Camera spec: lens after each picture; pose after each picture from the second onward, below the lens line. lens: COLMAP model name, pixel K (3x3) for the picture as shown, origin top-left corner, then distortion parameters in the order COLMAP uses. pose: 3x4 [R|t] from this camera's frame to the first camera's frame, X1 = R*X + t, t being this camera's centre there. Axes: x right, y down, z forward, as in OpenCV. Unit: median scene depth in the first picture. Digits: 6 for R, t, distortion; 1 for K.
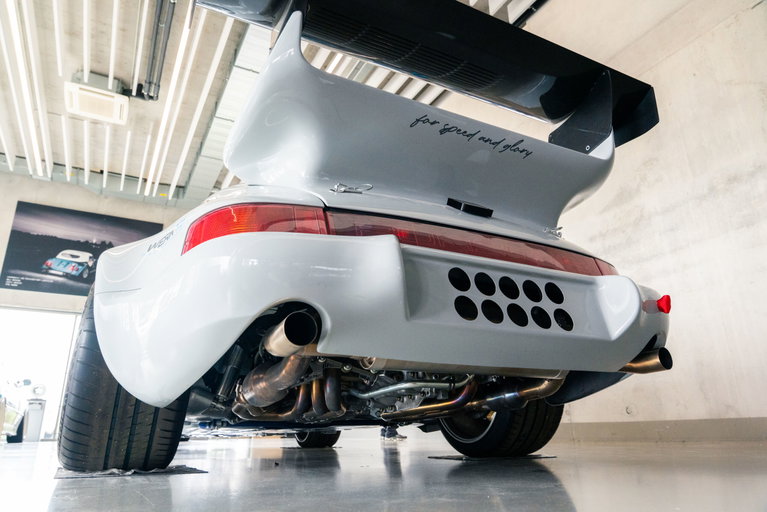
lens RADIAL K [[508.8, 0, 380.3], [0, 508.8, 255.0], [0, 0, 1]] dist [-0.000022, -0.015359]
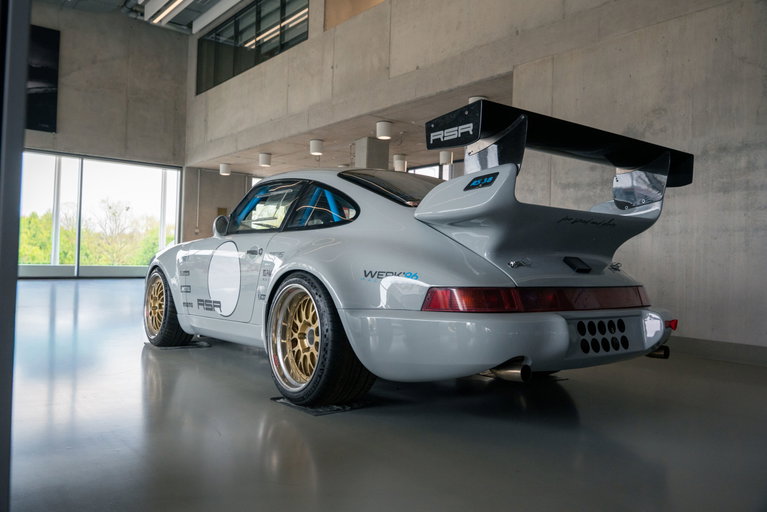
lens RADIAL K [[625.4, 0, 377.3], [0, 625.4, 256.7], [0, 0, 1]] dist [-0.012399, 0.001874]
pose [[0.984211, 0.038183, 0.172834, -0.346514], [-0.091343, 0.945953, 0.311173, -0.297245], [-0.151612, -0.322047, 0.934505, -0.322144]]
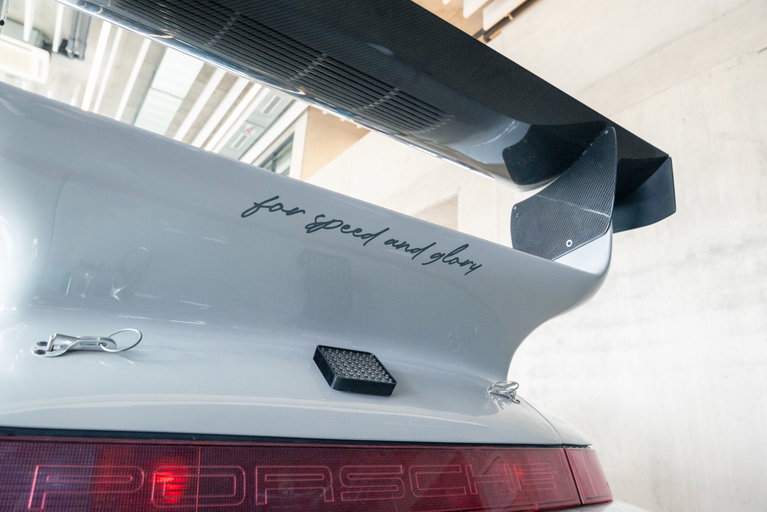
lens RADIAL K [[508.8, 0, 385.0], [0, 508.8, 253.6], [0, 0, 1]] dist [-0.000022, -0.015359]
pose [[0.990269, 0.099394, 0.097405, 0.063650], [-0.100963, 0.994826, 0.011300, -0.099155], [-0.095778, -0.021024, 0.995181, 0.209451]]
